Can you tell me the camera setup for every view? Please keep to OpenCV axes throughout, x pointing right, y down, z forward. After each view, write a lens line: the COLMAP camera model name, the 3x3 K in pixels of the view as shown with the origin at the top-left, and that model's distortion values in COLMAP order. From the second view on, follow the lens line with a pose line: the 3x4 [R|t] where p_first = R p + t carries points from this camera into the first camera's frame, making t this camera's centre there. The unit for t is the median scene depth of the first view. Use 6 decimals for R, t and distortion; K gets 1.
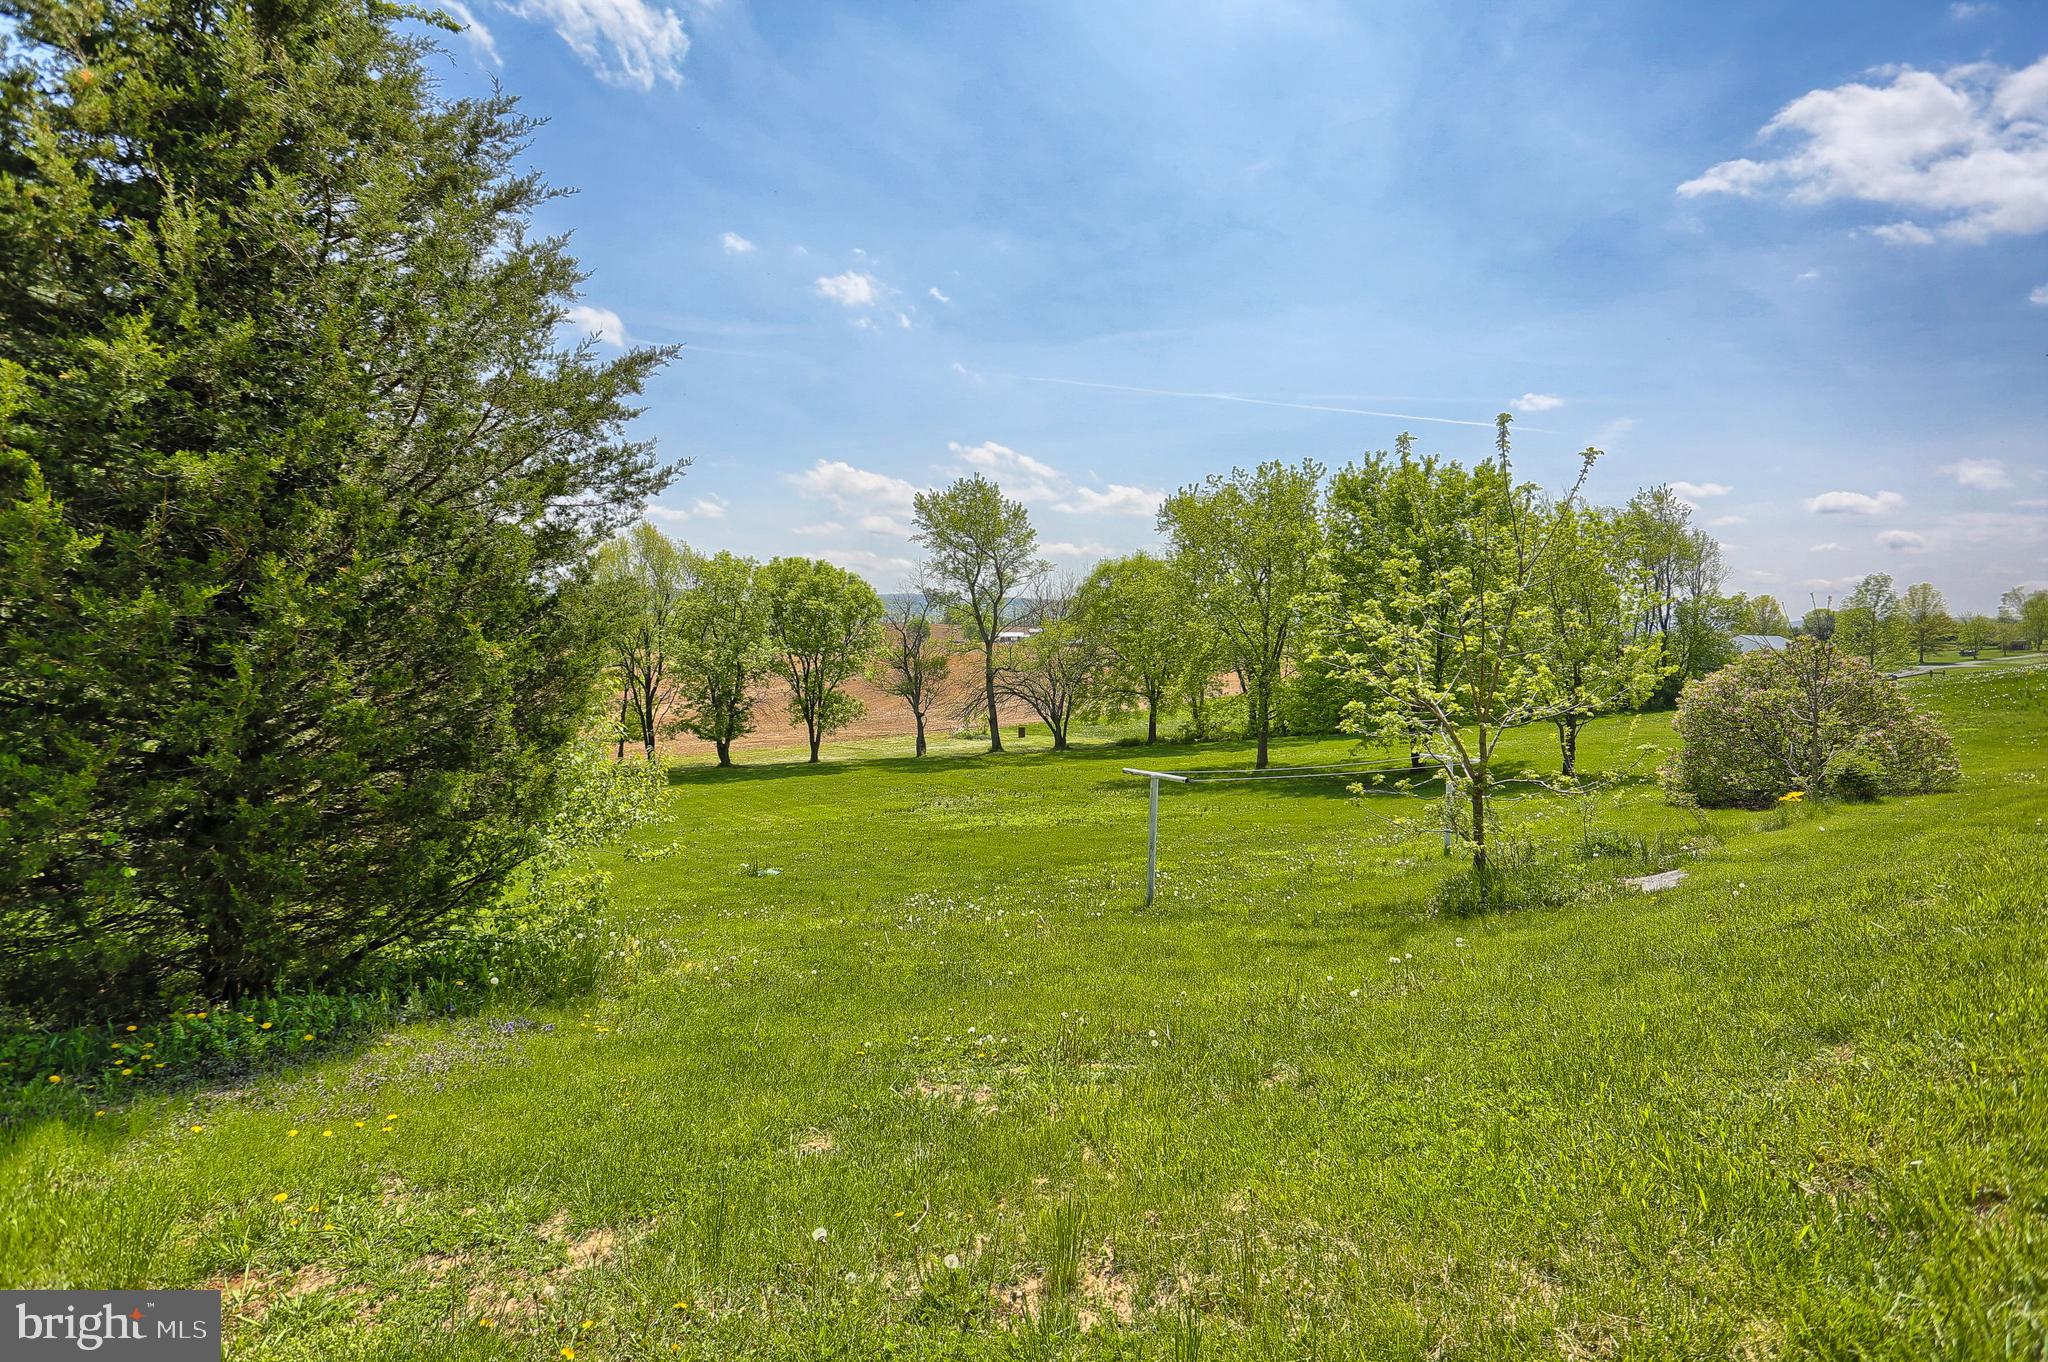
lens RADIAL K [[1017.1, 0, 1024.0], [0, 1017.1, 681.0], [0, 0, 1]] dist [-0.080417, 0.041581]
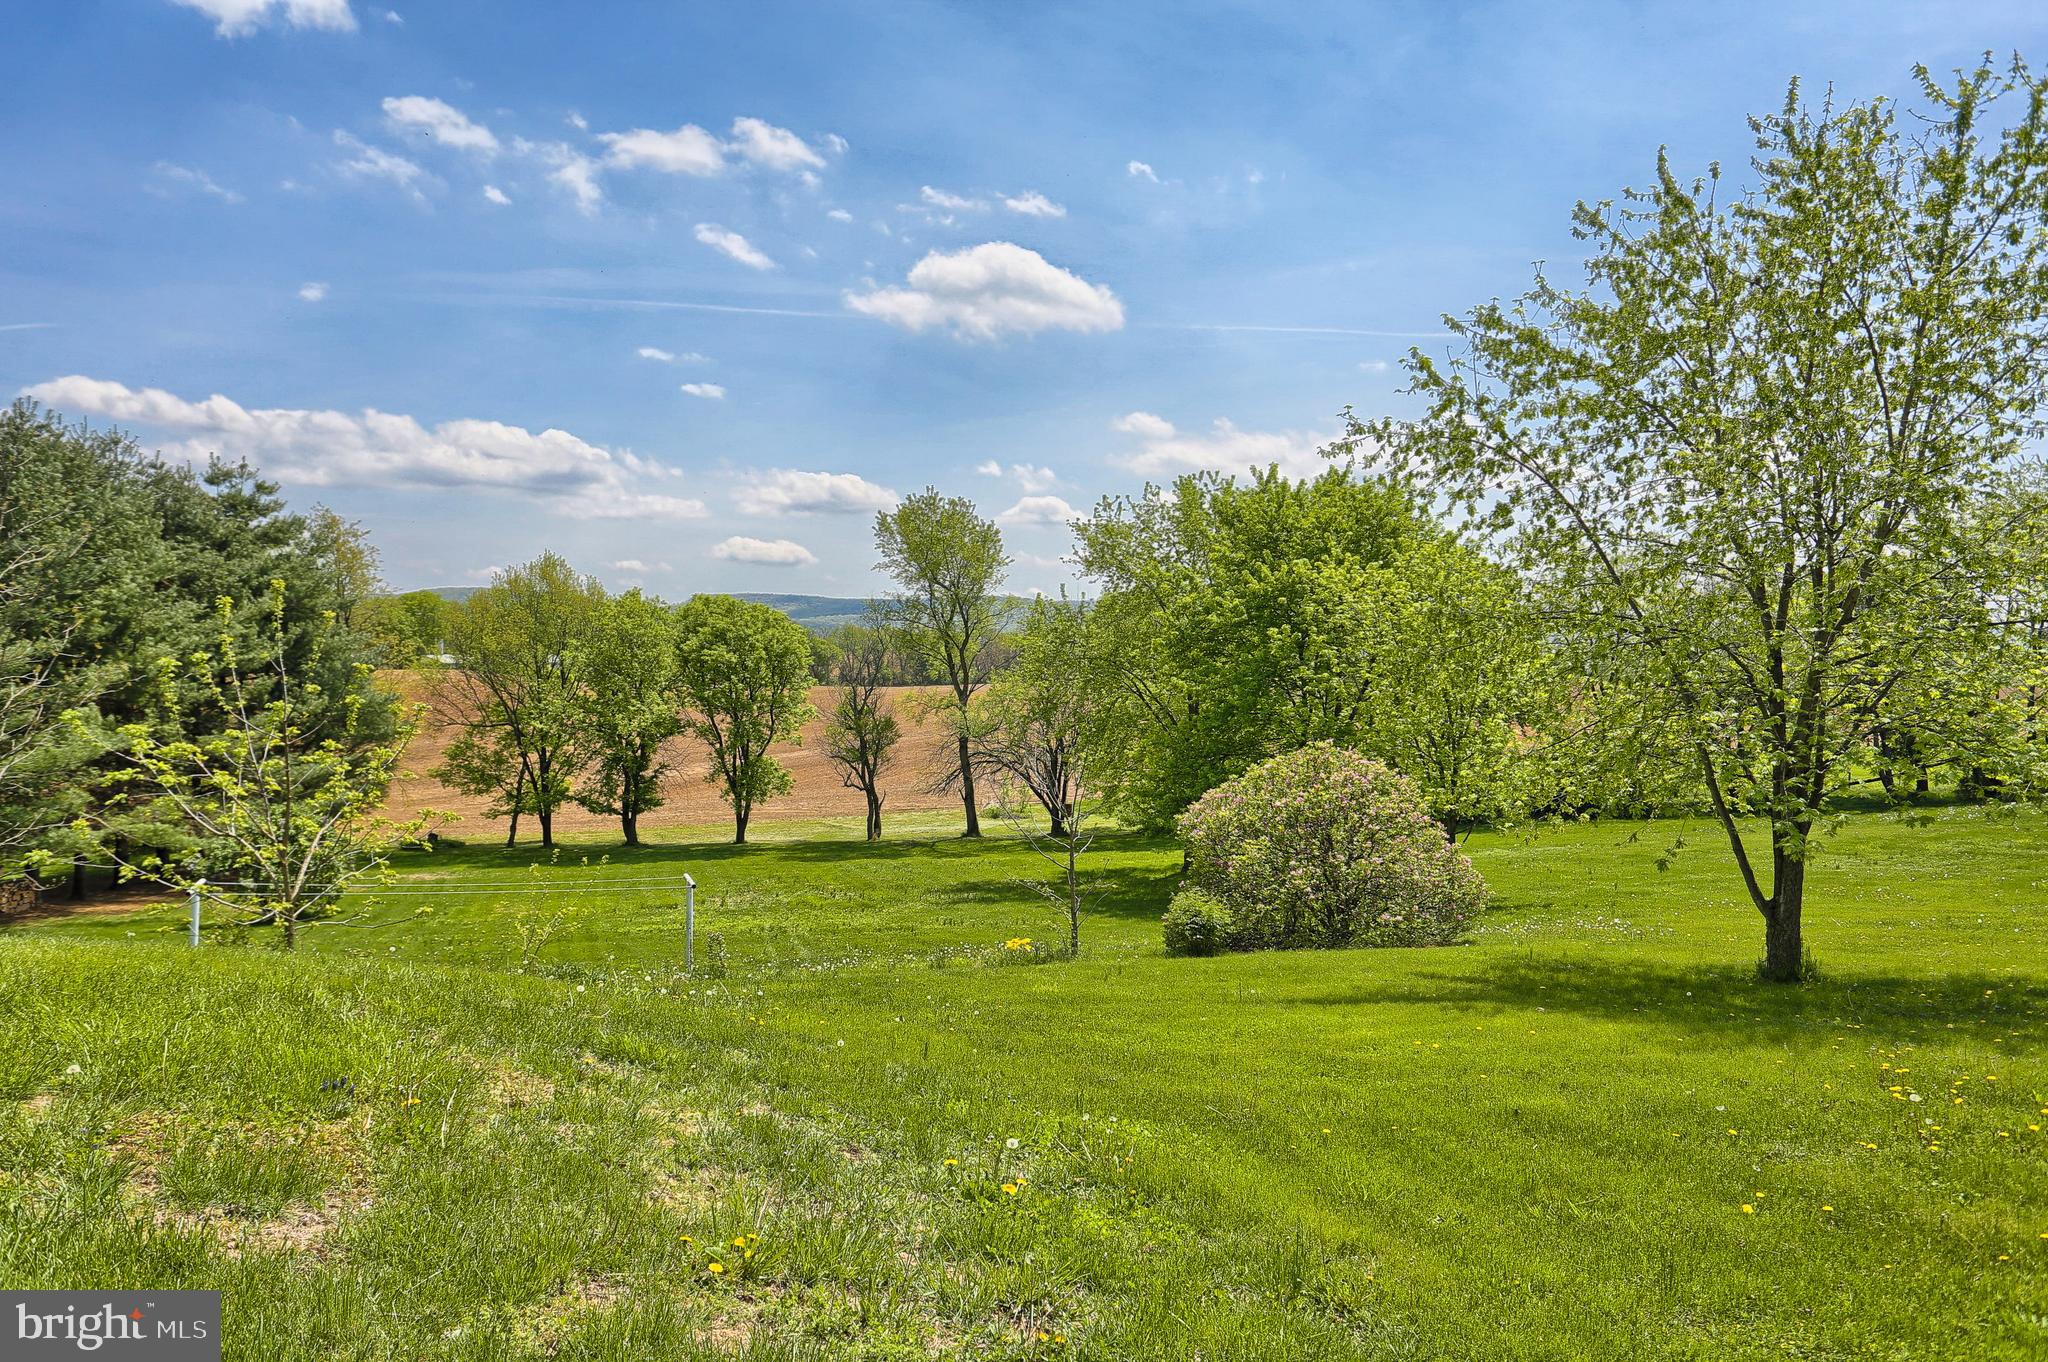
lens RADIAL K [[1403.0, 0, 1024.0], [0, 1403.0, 681.0], [0, 0, 1]] dist [-0.045534, 0.053338]
pose [[0.971157, 0.003185, -0.238419, 0.288565], [-0.010414, 0.999523, -0.029065, -0.021153], [0.238213, 0.030709, 0.970727, -0.052869]]
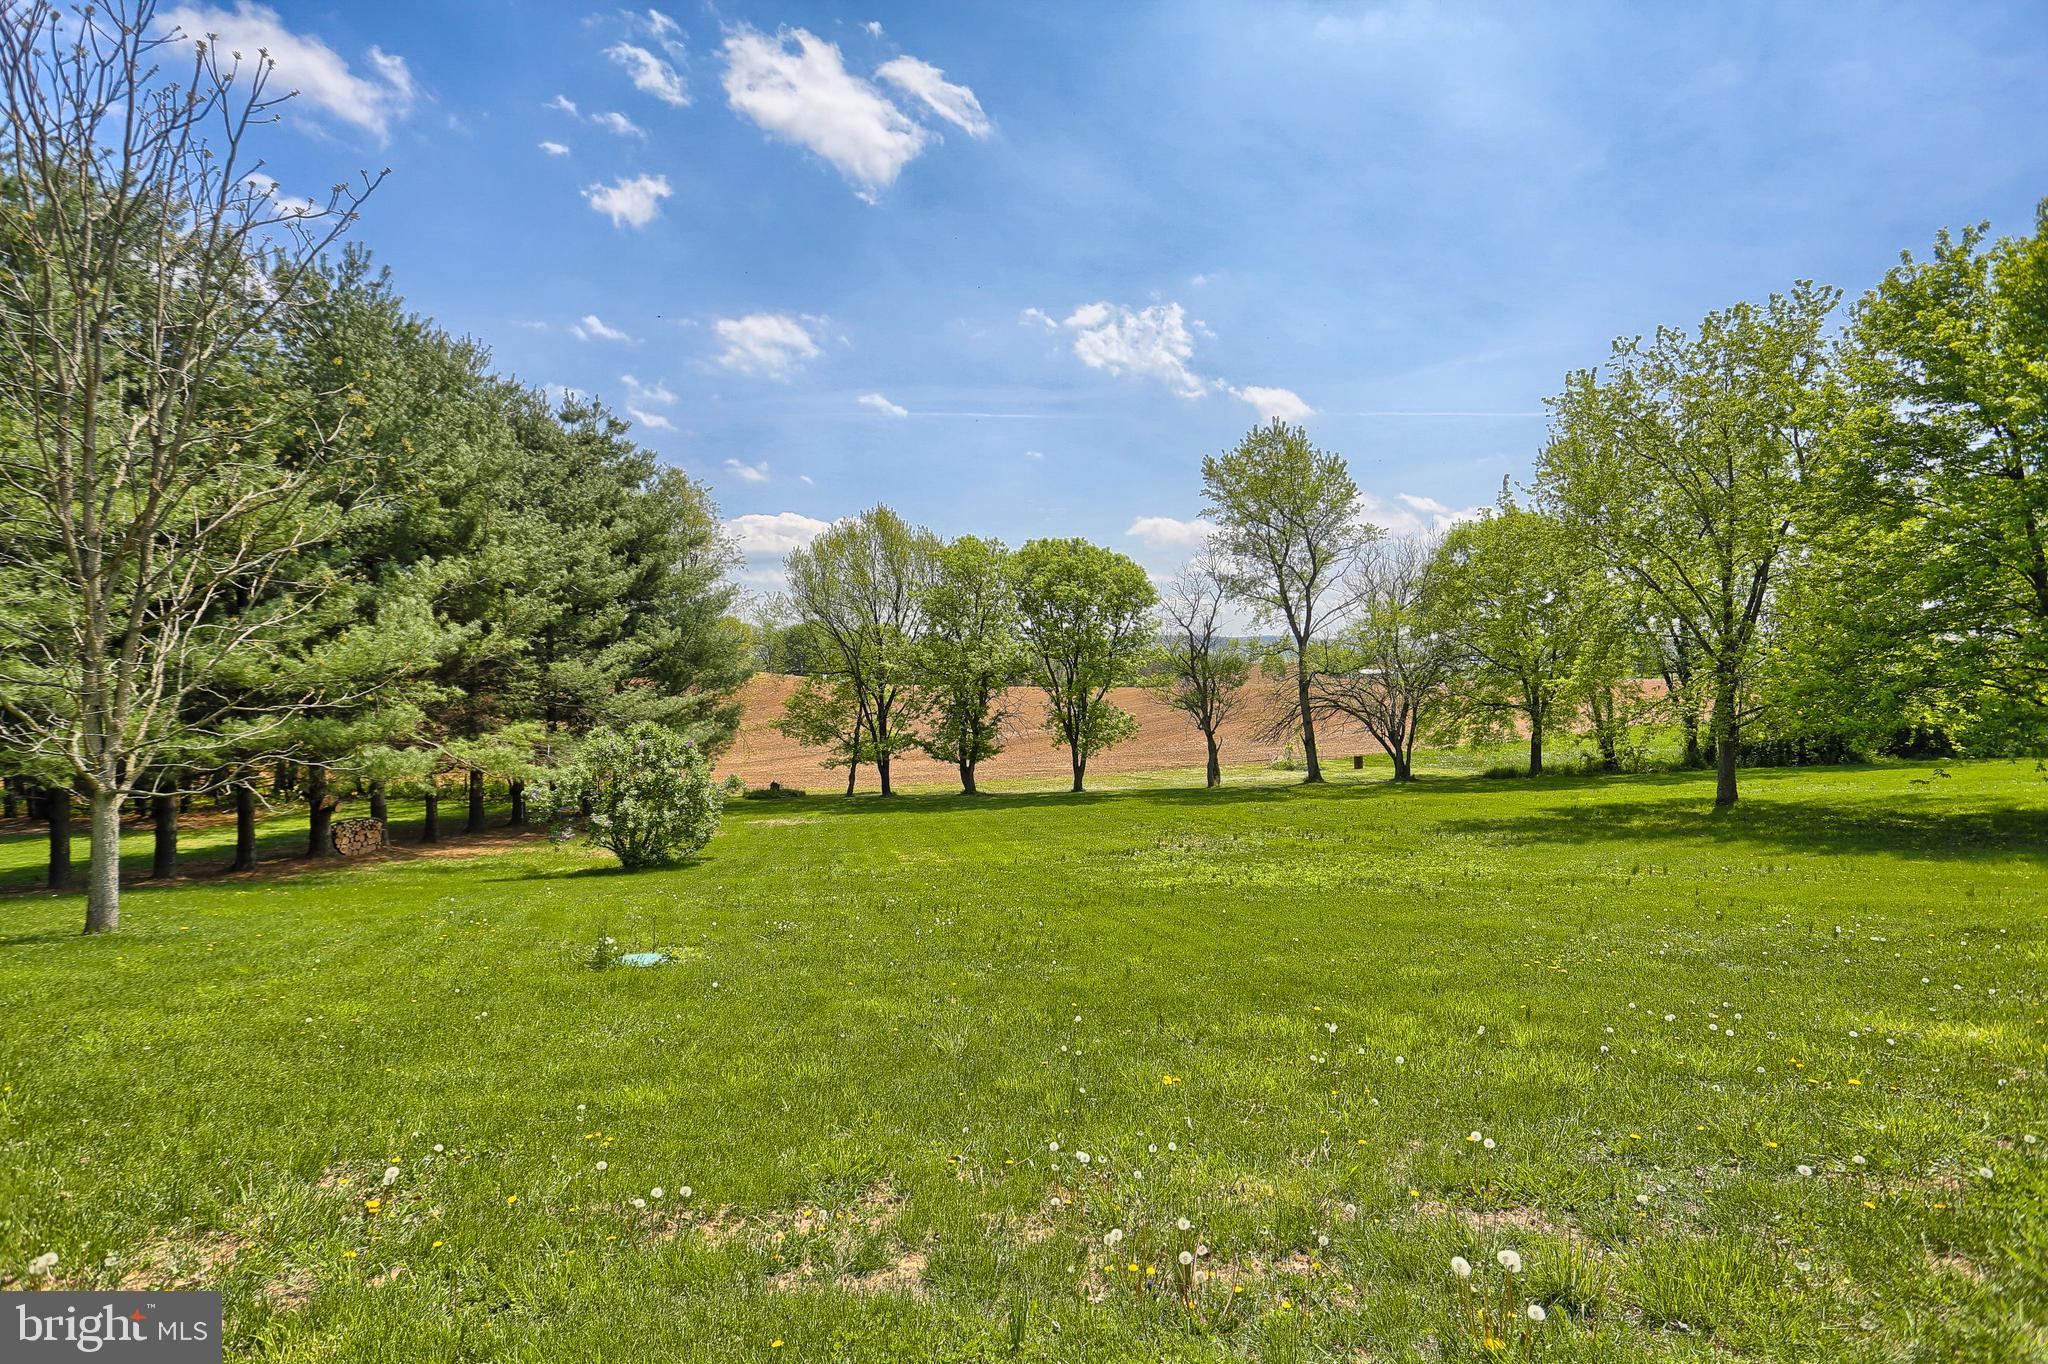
lens RADIAL K [[1017.1, 0, 1024.0], [0, 1017.1, 682.0], [0, 0, 1]] dist [-0.080417, 0.041581]
pose [[0.938297, -0.016637, -0.345429, 0.033832], [0.001833, 0.999067, -0.043140, 0.027693], [0.345825, 0.039845, 0.937453, 0.223996]]
